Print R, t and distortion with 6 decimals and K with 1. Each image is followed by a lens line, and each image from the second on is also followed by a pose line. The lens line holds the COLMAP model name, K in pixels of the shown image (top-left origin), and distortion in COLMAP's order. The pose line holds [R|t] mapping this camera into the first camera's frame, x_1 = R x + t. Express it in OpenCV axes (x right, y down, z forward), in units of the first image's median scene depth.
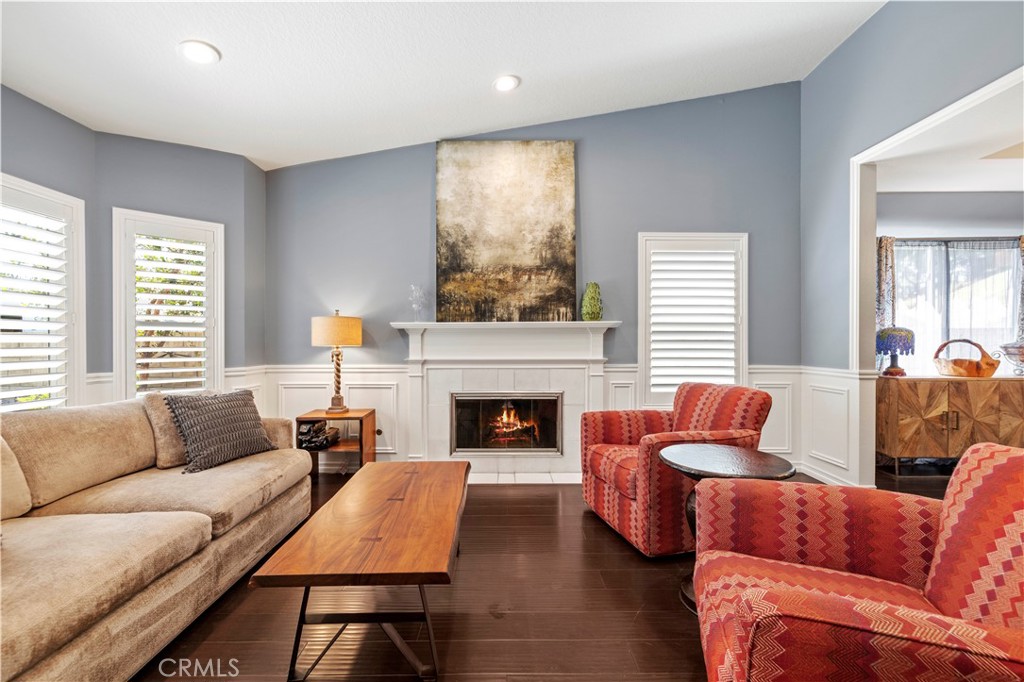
lens RADIAL K [[436.2, 0, 511.8], [0, 436.2, 344.7], [0, 0, 1]] dist [0.007109, -0.000271]
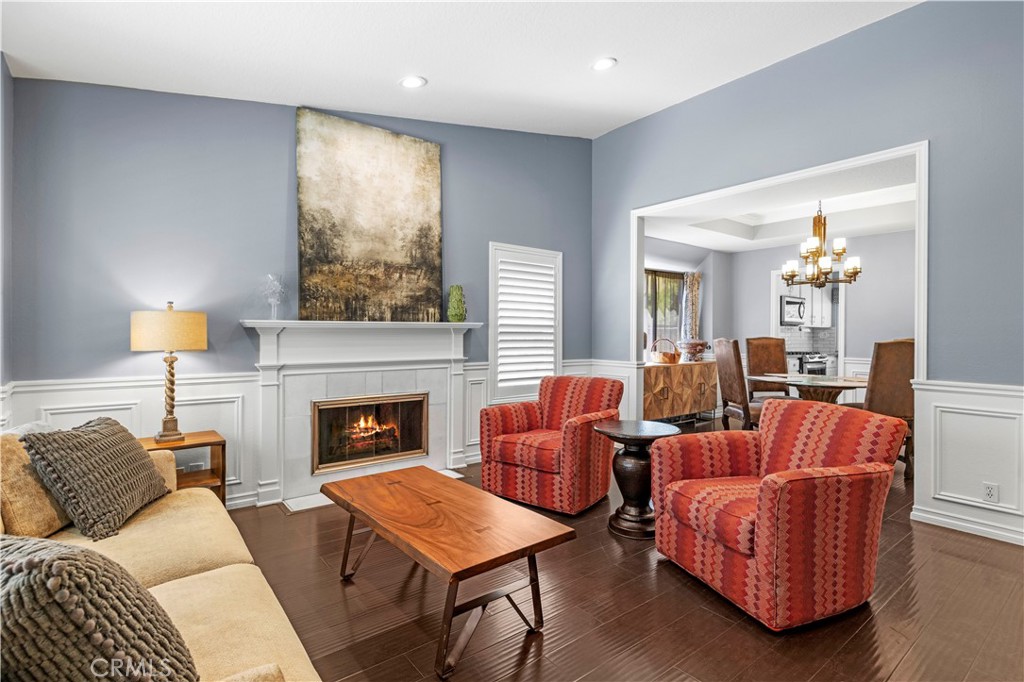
lens RADIAL K [[498.9, 0, 512.5], [0, 498.9, 337.8], [0, 0, 1]] dist [-0.002312, 0.000996]
pose [[0.789570, -0.001032, 0.613660, -0.439895], [-0.001939, 0.999989, 0.004176, -0.021903], [-0.613658, -0.004487, 0.789559, -0.022776]]
